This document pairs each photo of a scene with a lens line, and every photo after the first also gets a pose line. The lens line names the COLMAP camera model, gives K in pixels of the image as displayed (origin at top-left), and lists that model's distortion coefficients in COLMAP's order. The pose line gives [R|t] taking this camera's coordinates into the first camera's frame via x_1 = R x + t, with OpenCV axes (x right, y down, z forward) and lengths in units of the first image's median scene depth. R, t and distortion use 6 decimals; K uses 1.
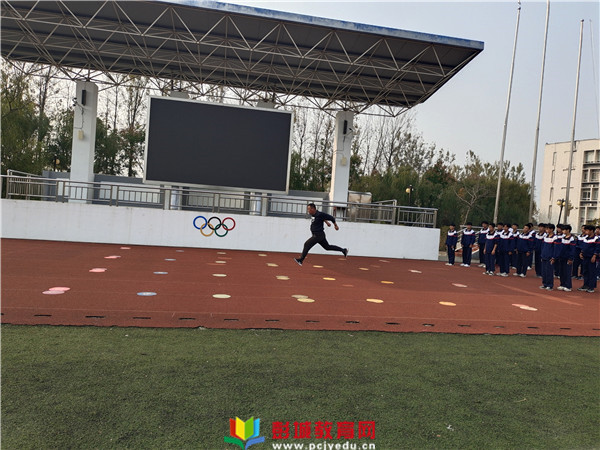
lens RADIAL K [[464.5, 0, 300.0], [0, 464.5, 225.0], [0, 0, 1]] dist [-0.001216, -0.006664]
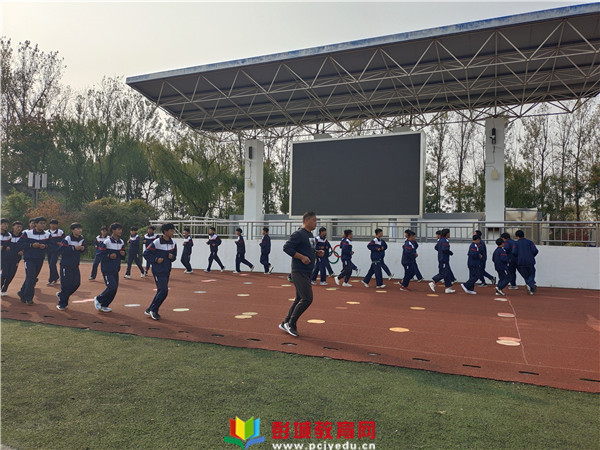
lens RADIAL K [[464.5, 0, 300.0], [0, 464.5, 225.0], [0, 0, 1]] dist [0.140877, -0.182567]
pose [[0.827435, -0.071993, -0.556928, 0.275800], [0.032383, 0.996215, -0.080667, 0.015744], [0.560627, 0.048712, 0.826634, 0.061694]]
